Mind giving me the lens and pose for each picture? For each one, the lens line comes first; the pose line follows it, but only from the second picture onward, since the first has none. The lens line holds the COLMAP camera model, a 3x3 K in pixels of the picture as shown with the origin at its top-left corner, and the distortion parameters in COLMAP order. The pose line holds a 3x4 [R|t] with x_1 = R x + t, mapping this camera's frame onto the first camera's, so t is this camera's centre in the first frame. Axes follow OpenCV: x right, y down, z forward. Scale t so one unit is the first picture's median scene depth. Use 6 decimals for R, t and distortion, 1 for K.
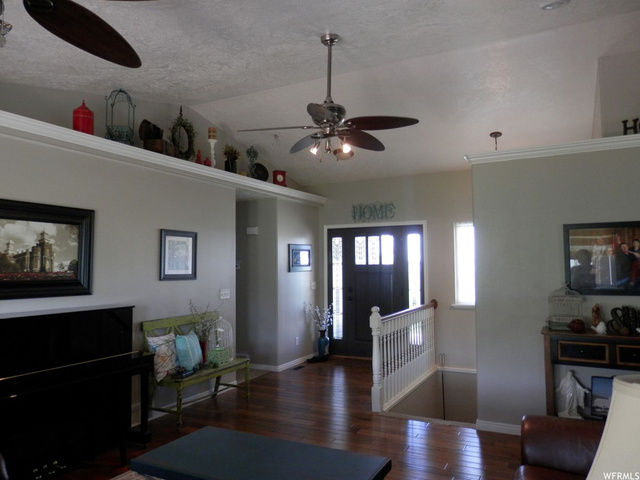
lens RADIAL K [[476.8, 0, 323.1], [0, 476.8, 241.1], [0, 0, 1]] dist [0.004949, 0.005693]
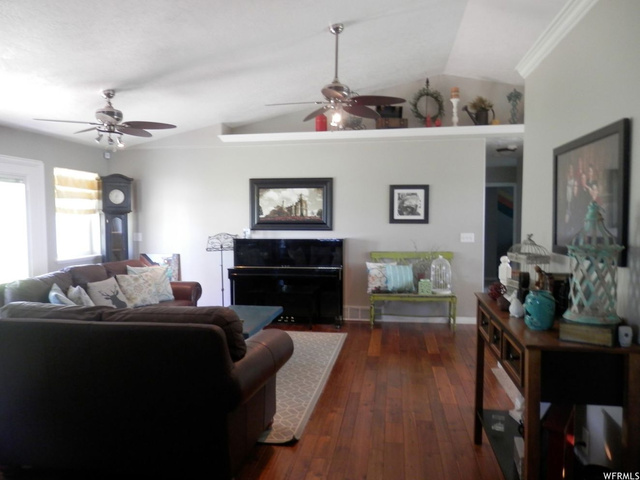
lens RADIAL K [[476.8, 0, 323.1], [0, 476.8, 241.1], [0, 0, 1]] dist [0.004949, 0.005693]
pose [[0.318731, 0.053260, -0.946348, 1.039275], [0.053155, 0.995845, 0.073948, 0.026721], [0.946354, -0.073872, 0.314576, 0.466245]]
